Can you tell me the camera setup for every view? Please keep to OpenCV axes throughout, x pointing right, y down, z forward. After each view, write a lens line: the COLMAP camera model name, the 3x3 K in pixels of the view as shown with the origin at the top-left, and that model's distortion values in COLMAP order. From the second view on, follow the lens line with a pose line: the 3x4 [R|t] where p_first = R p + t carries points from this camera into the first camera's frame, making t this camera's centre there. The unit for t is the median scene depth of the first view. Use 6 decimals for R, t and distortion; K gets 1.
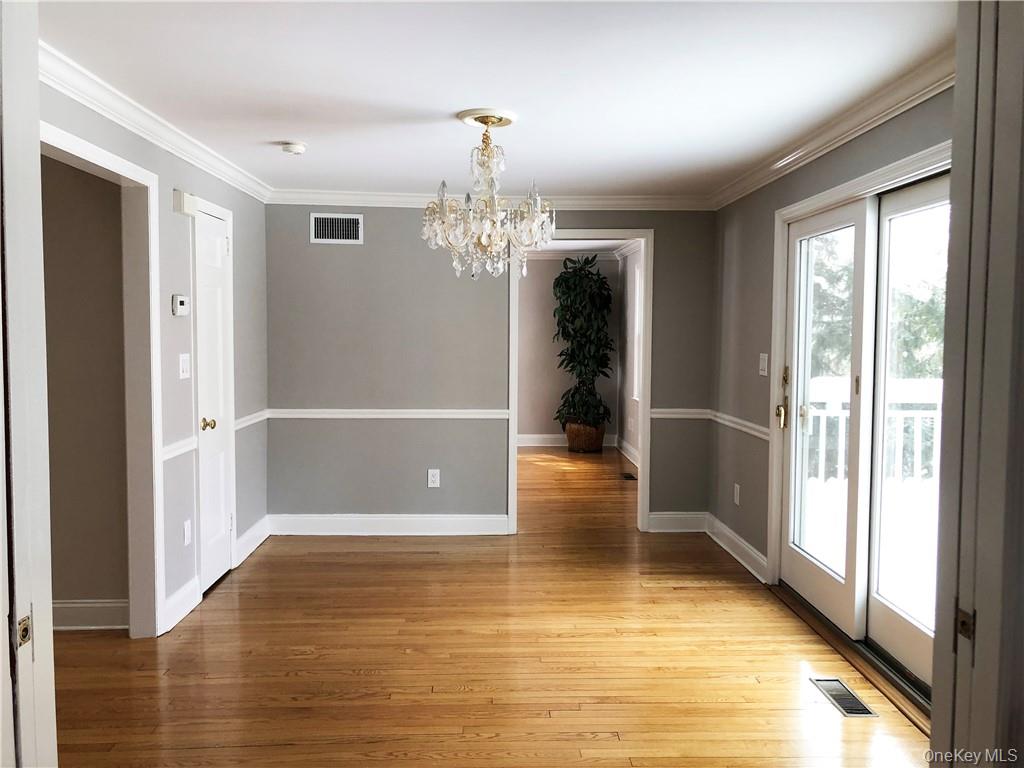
lens RADIAL K [[831.3, 0, 508.5], [0, 831.3, 381.7], [0, 0, 1]] dist [0.009295, -0.012575]
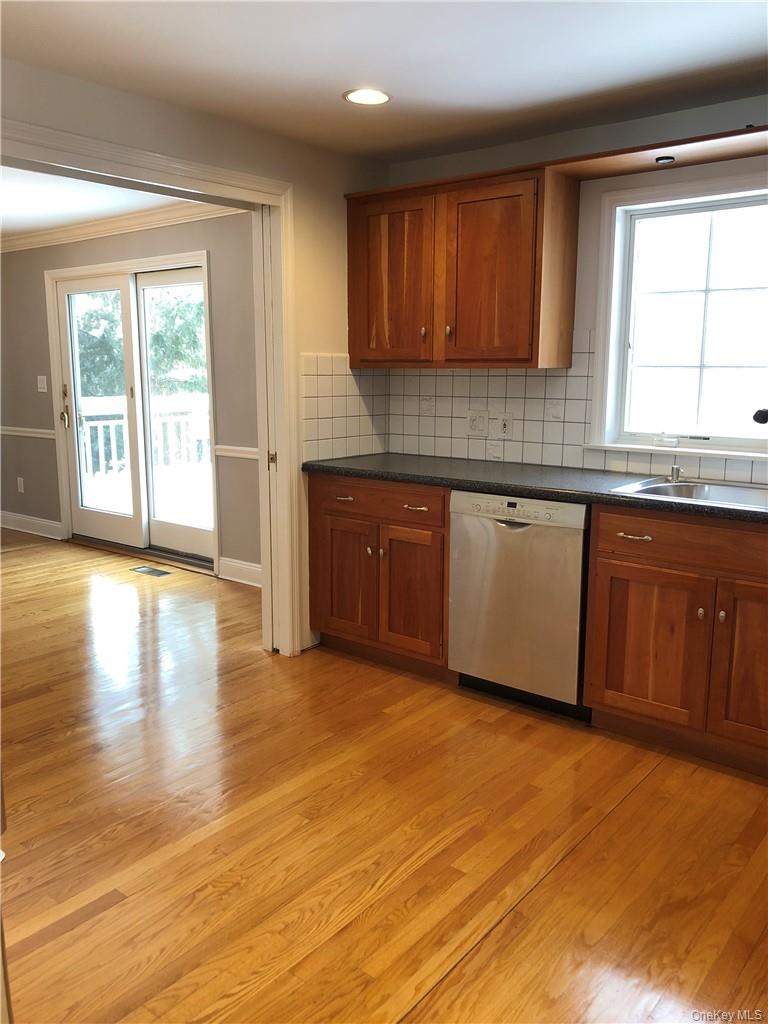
lens RADIAL K [[831.3, 0, 382.2], [0, 831.3, 513.0], [0, 0, 1]] dist [0.009295, -0.012575]
pose [[0.650839, -0.137693, 0.746625, -0.395044], [0.047464, 0.988872, 0.140993, 0.023506], [-0.757731, -0.056326, 0.650132, -0.337531]]
